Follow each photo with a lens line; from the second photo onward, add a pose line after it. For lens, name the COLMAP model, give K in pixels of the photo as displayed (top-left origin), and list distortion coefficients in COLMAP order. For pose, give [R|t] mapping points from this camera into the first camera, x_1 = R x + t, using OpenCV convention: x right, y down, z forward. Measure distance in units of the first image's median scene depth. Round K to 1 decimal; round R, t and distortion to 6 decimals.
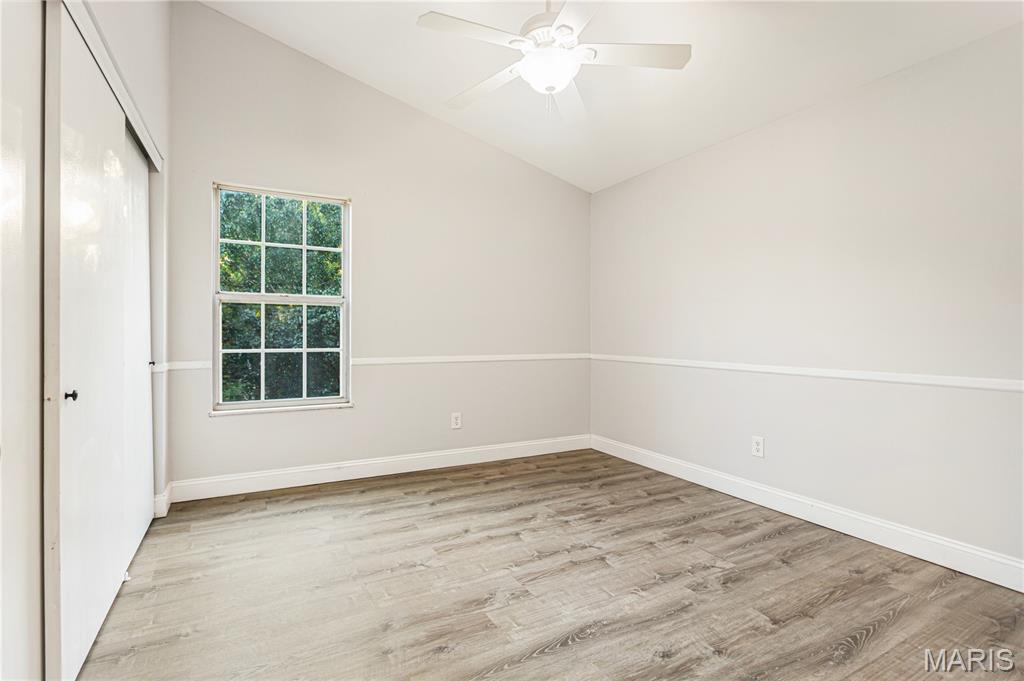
lens RADIAL K [[494.2, 0, 506.9], [0, 494.2, 337.9], [0, 0, 1]] dist [-0.005024, 0.002164]
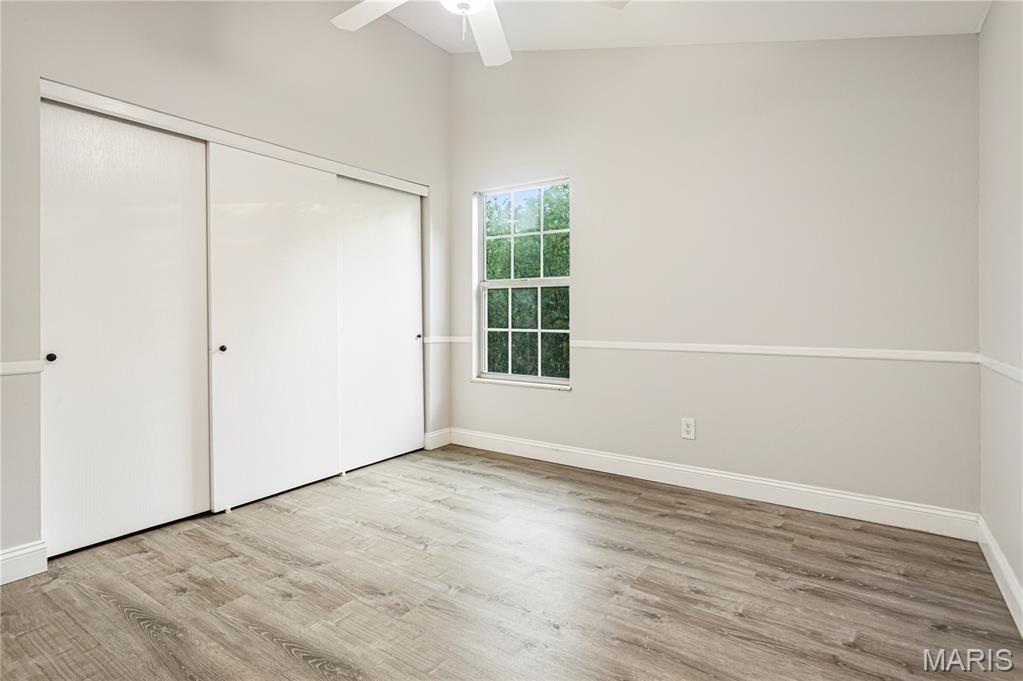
lens RADIAL K [[520.4, 0, 507.8], [0, 520.4, 319.8], [0, 0, 1]] dist [-0.002836, 0.000823]
pose [[0.452352, 0.003156, -0.891834, 0.579655], [-0.006735, 0.999977, 0.000123, 0.002349], [0.891814, 0.005951, 0.452363, 0.463809]]
